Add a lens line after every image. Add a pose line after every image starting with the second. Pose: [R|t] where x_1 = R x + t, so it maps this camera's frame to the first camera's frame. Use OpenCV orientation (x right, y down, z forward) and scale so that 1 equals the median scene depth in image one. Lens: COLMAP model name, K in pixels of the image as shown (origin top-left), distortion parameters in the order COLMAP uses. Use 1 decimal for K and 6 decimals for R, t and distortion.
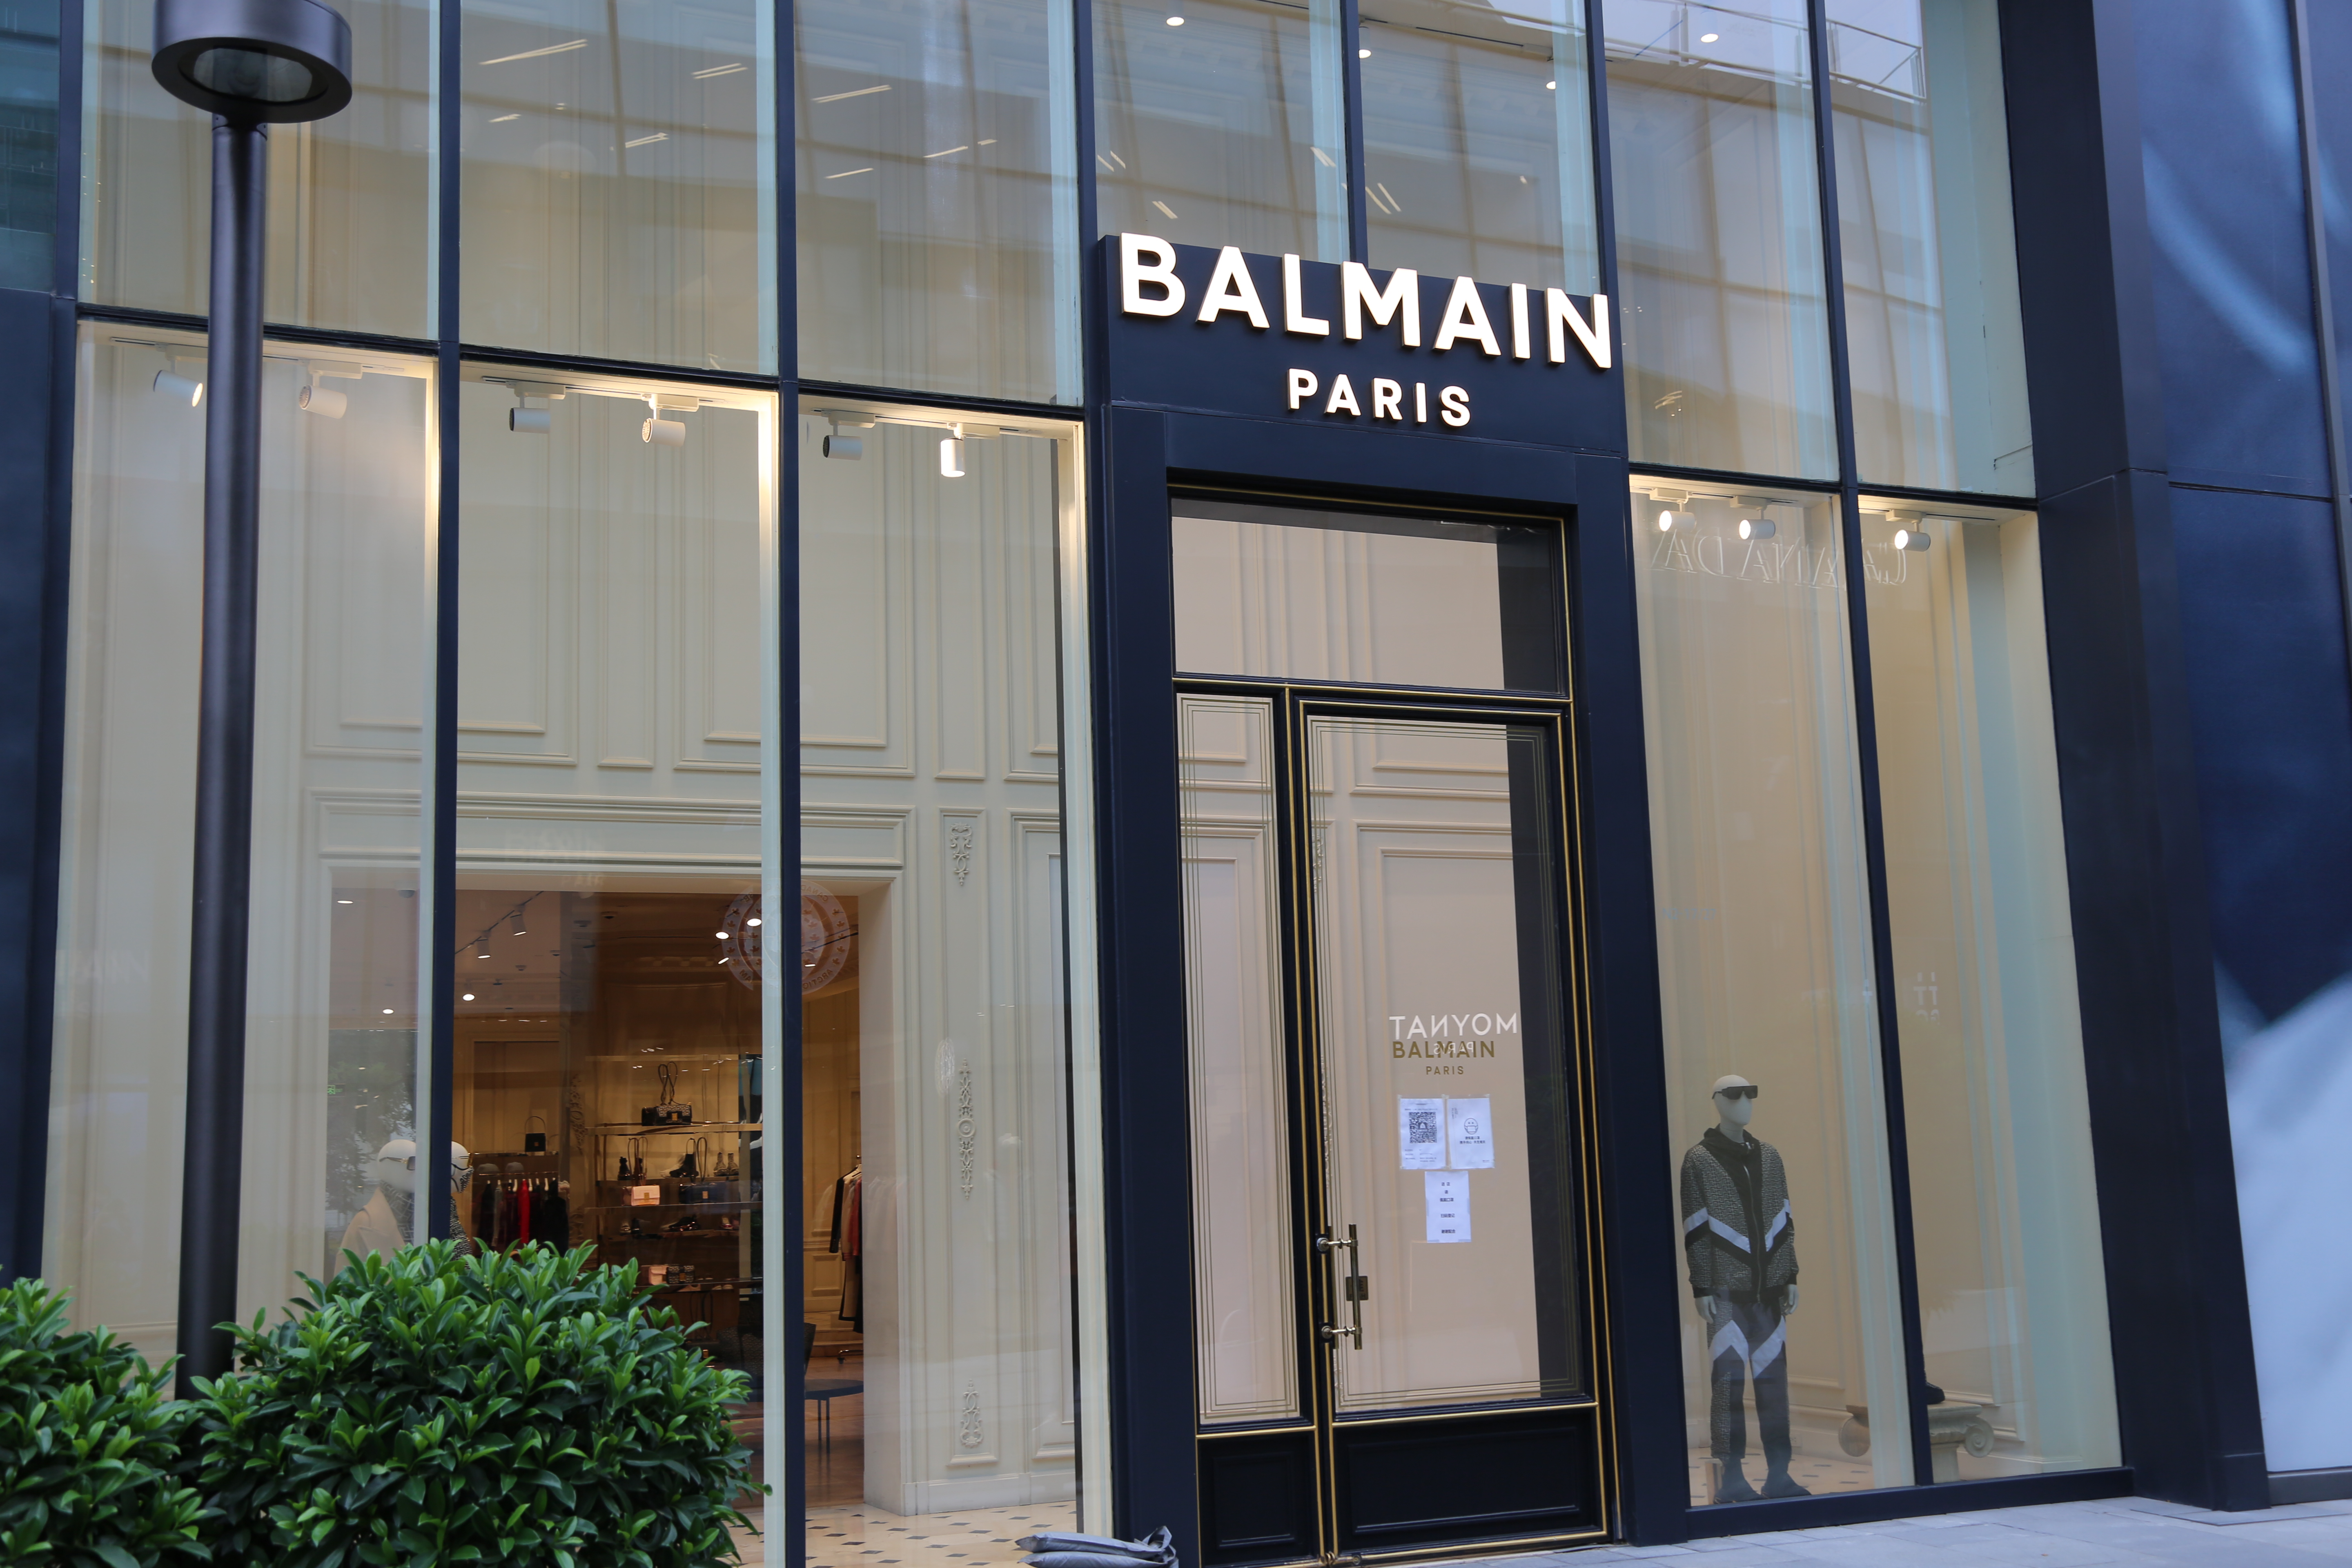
lens RADIAL K [[2505.4, 0, 1175.9], [0, 2505.4, 782.6], [0, 0, 1]] dist [0.094127, 0.000000]
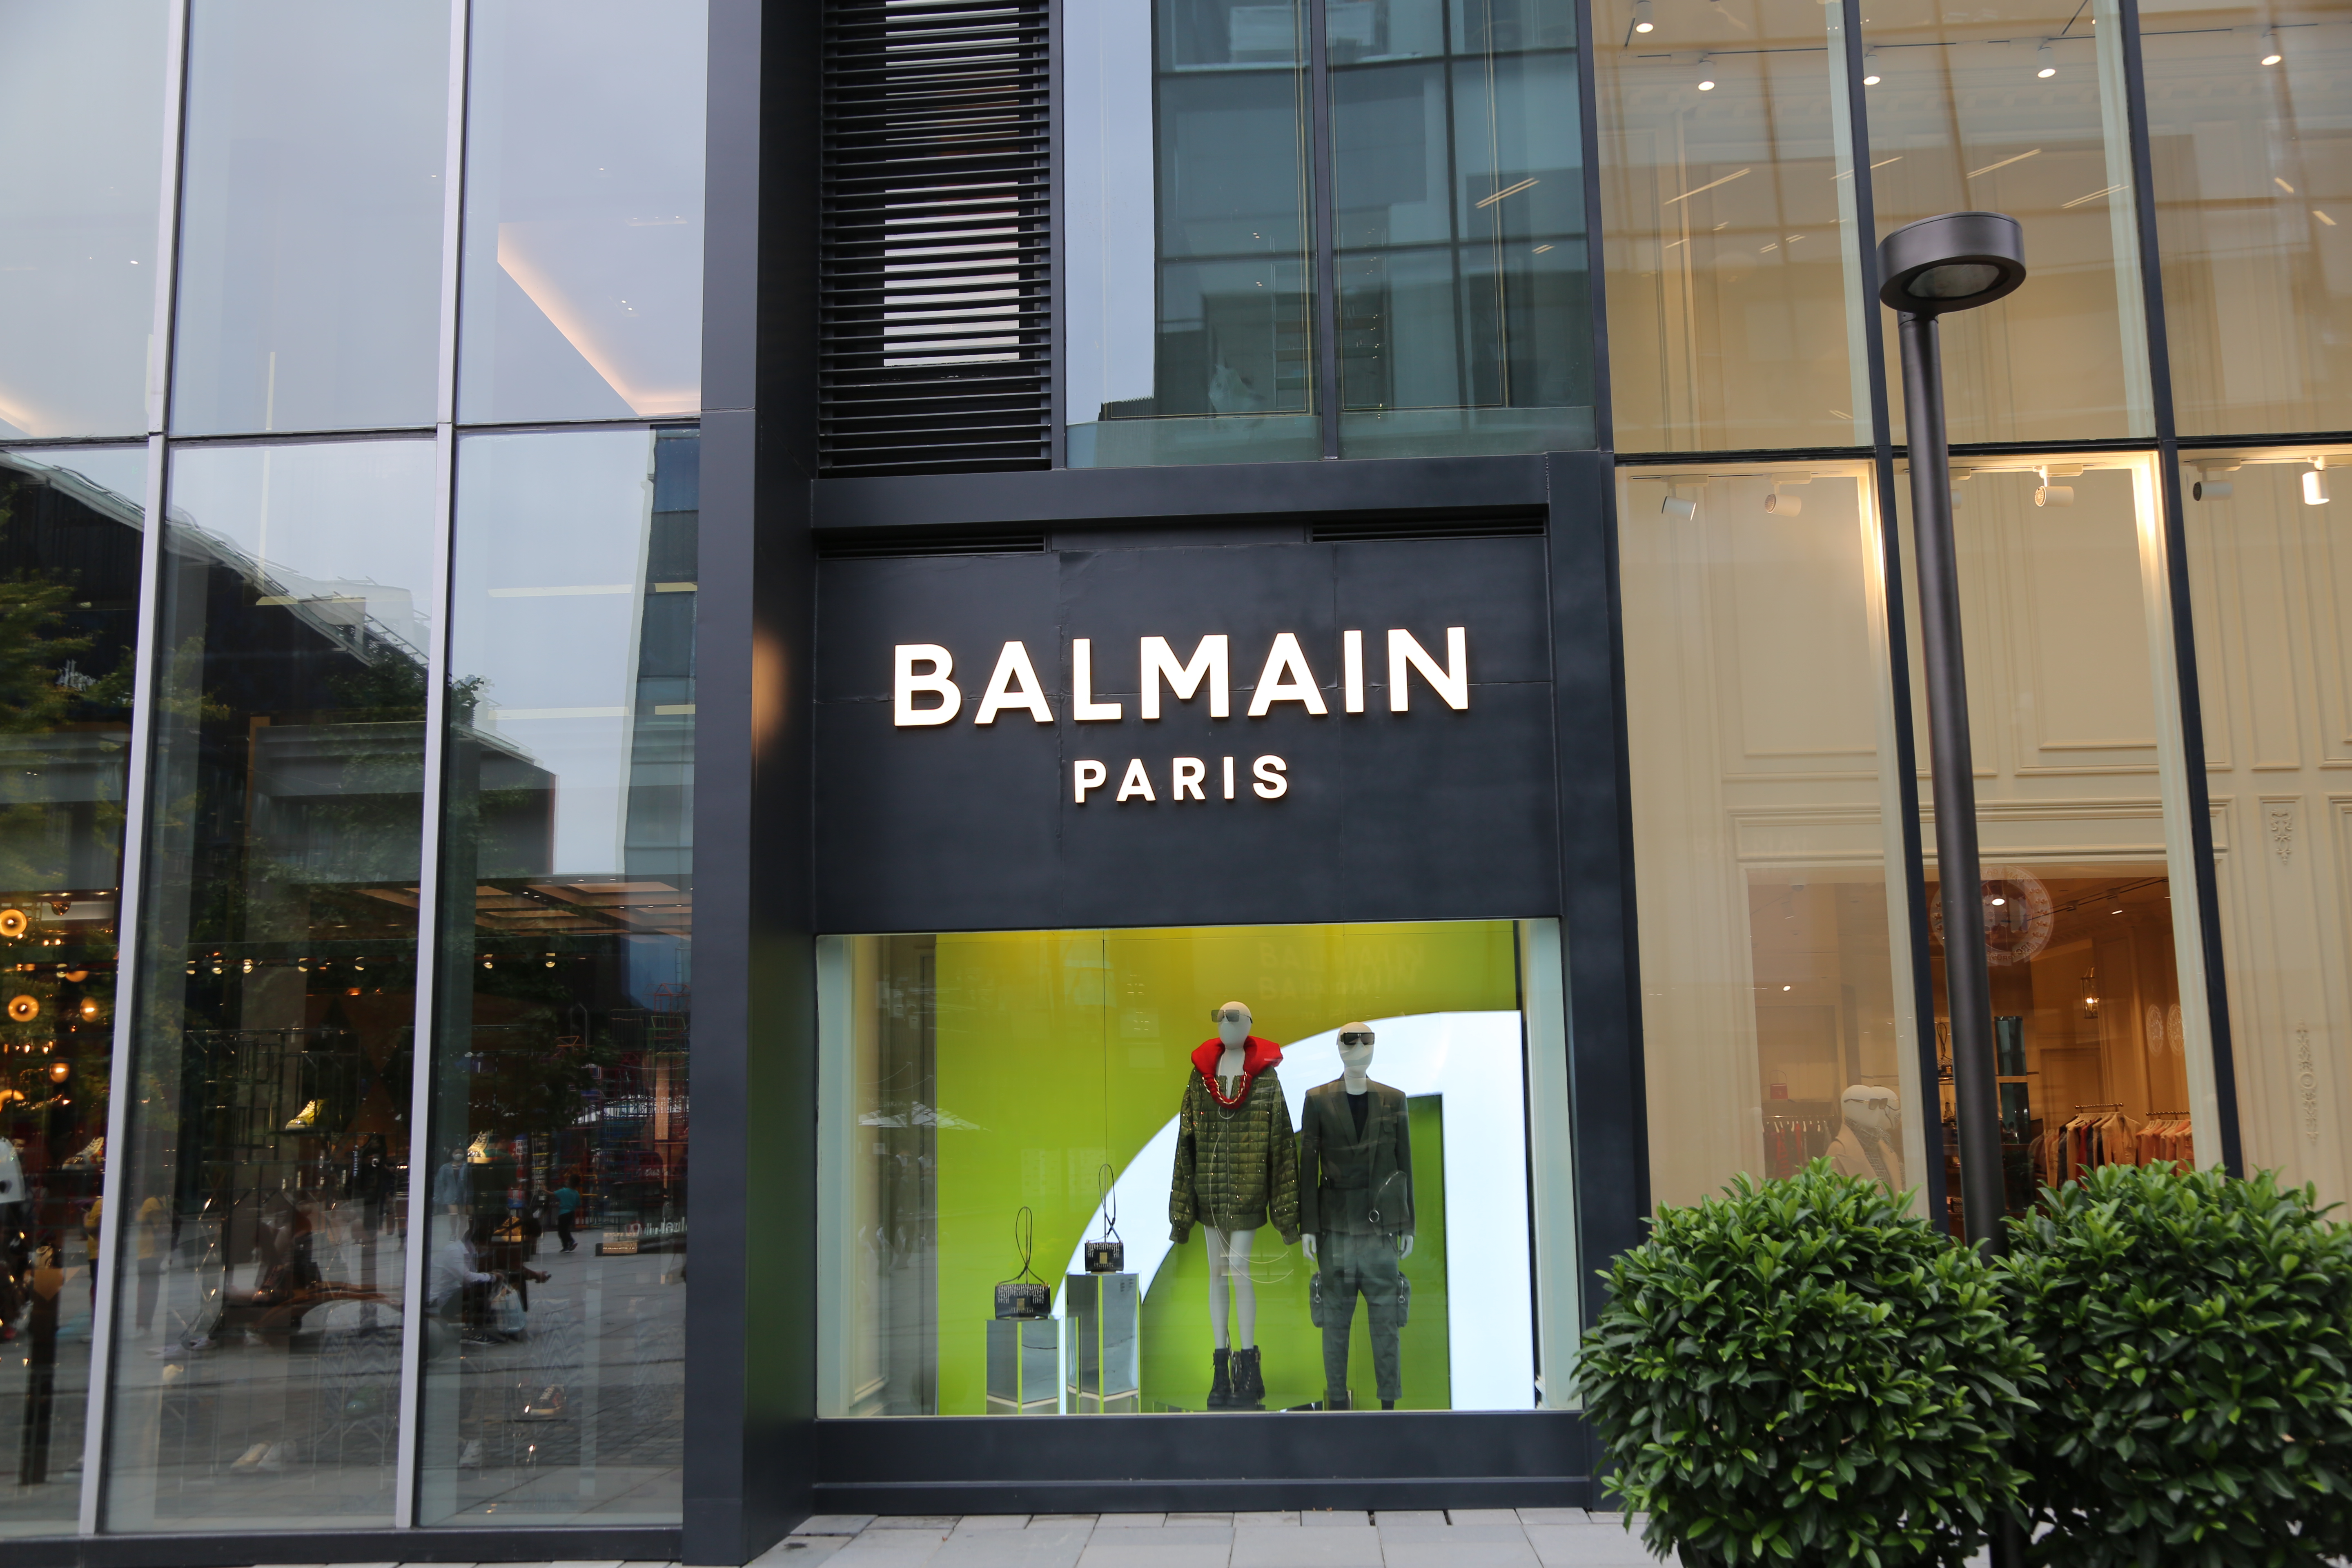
lens RADIAL K [[2155.6, 0, 1174.7], [0, 2155.6, 784.1], [0, 0, 1]] dist [-0.005548, 0.034820]
pose [[0.895470, -0.055487, -0.441650, -0.152127], [0.055347, 0.998380, -0.013213, -0.013810], [0.441668, -0.012612, 0.897090, -0.120891]]
